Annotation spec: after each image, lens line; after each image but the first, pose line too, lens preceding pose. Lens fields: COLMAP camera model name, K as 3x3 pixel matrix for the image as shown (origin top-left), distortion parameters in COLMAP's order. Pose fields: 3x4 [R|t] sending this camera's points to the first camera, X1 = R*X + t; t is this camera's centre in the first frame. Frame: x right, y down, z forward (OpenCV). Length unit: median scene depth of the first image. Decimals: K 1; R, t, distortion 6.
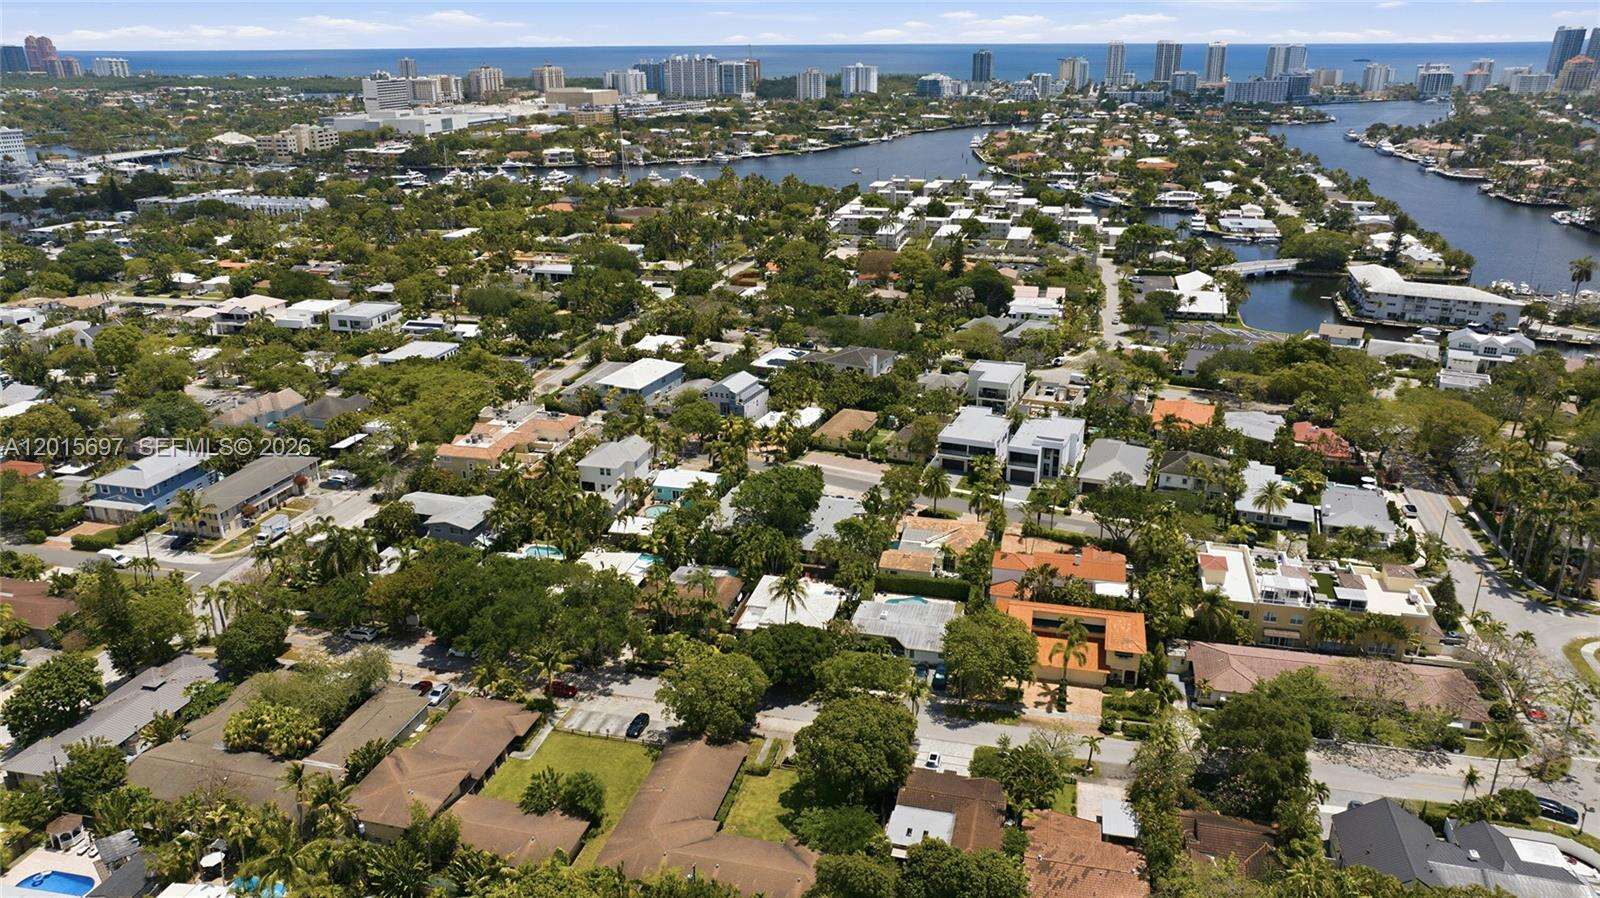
lens RADIAL K [[1122.6, 0, 800.3], [0, 1122.6, 443.2], [0, 0, 1]] dist [-0.032219, 0.030656]
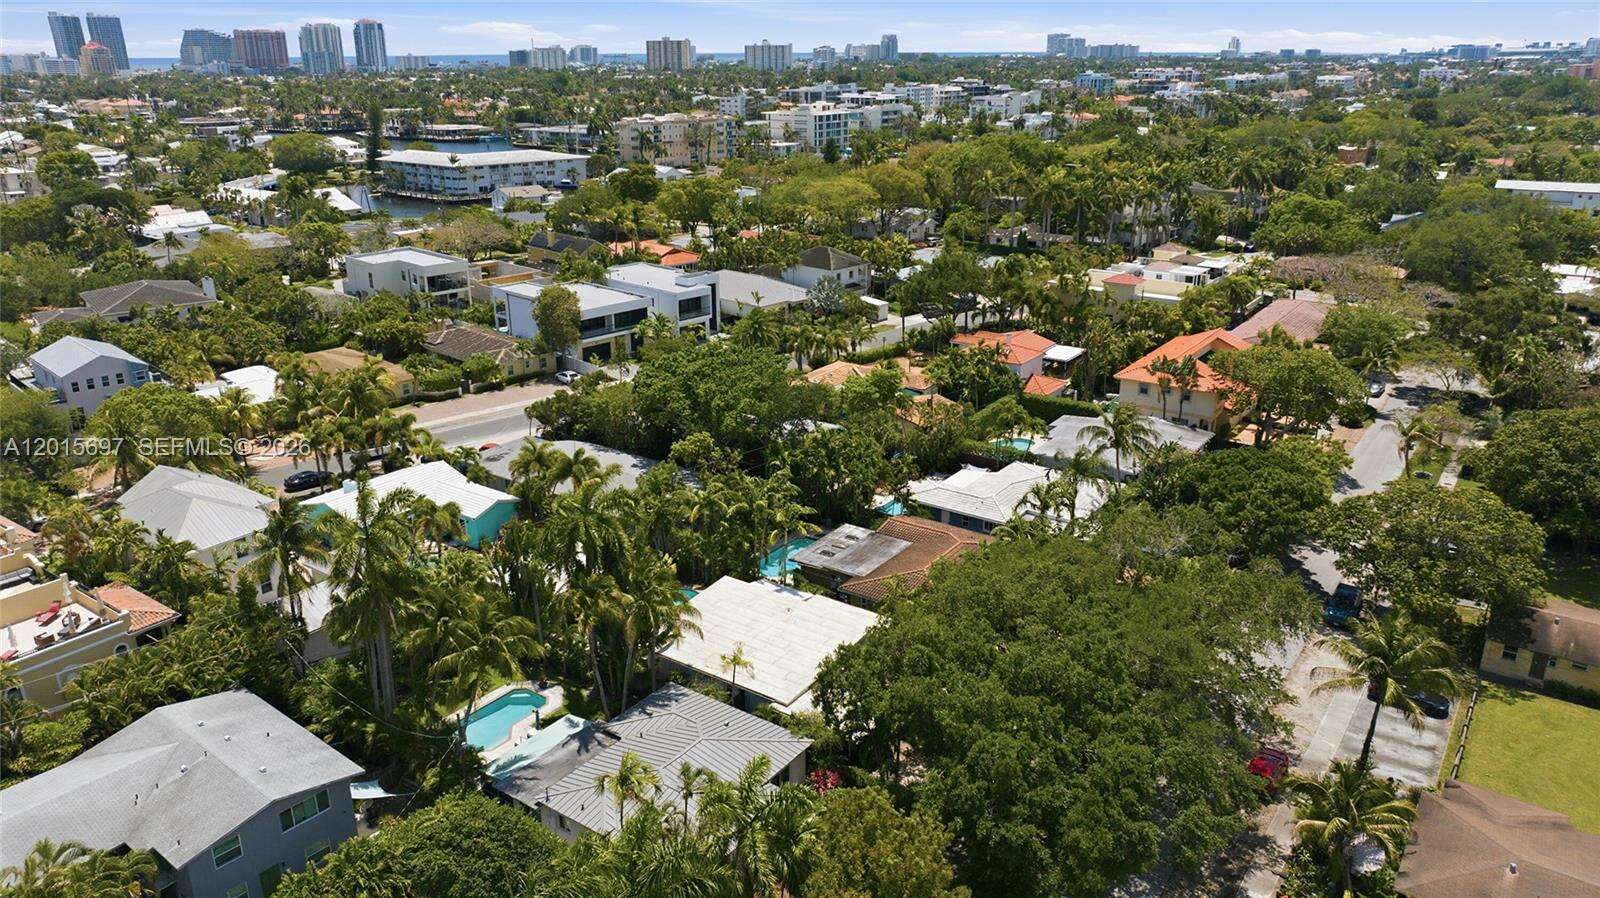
lens RADIAL K [[1123.8, 0, 798.2], [0, 1123.8, 441.1], [0, 0, 1]] dist [-0.023978, 0.003582]
pose [[0.365280, -0.301235, 0.880811, -0.392019], [0.316030, 0.930129, 0.187042, -0.017182], [-0.875612, 0.210040, 0.434957, 0.616152]]
